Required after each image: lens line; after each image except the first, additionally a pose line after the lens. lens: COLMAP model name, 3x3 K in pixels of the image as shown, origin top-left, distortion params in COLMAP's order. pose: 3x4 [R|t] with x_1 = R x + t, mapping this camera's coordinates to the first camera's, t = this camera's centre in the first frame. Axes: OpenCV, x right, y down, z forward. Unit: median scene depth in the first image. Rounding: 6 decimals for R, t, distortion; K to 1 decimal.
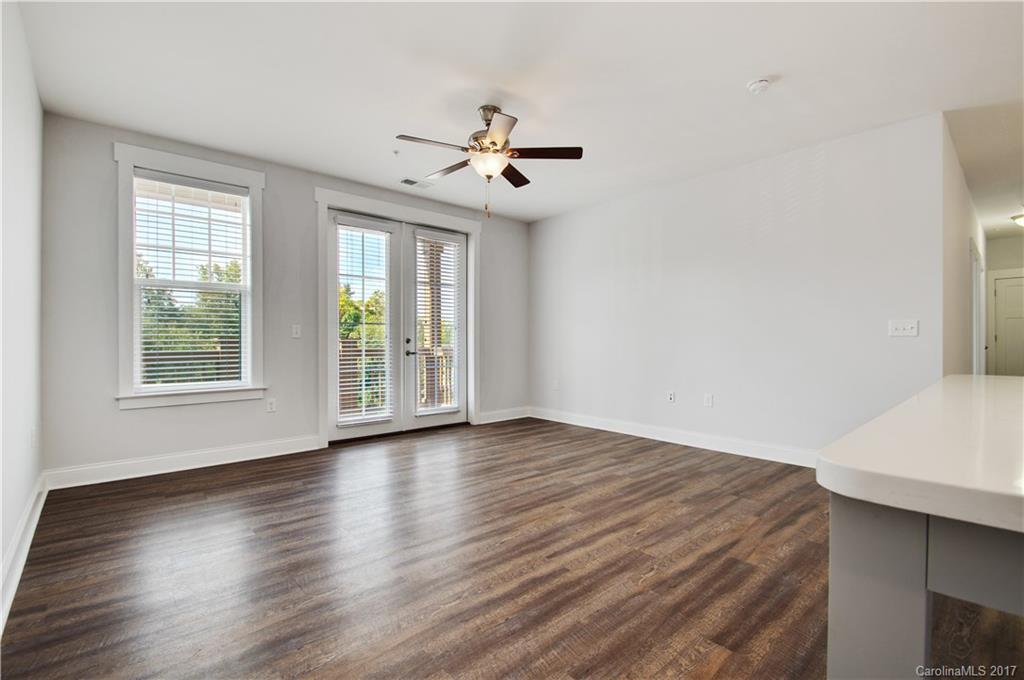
lens RADIAL K [[467.8, 0, 512.0], [0, 467.8, 340.0], [0, 0, 1]] dist [0.000357, -0.009535]
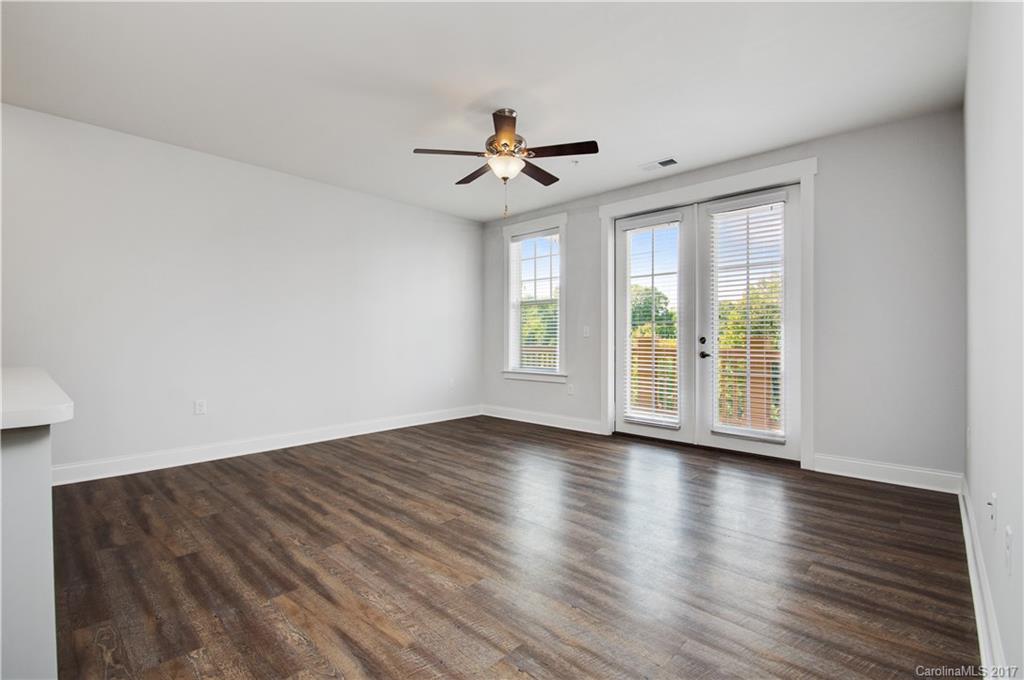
lens RADIAL K [[467.8, 0, 512.0], [0, 467.8, 340.0], [0, 0, 1]] dist [0.000357, -0.009535]
pose [[0.074295, 0.007621, -0.997207, 1.241561], [-0.001665, 0.999970, 0.007518, -0.010734], [0.997235, 0.001101, 0.074306, 1.205221]]
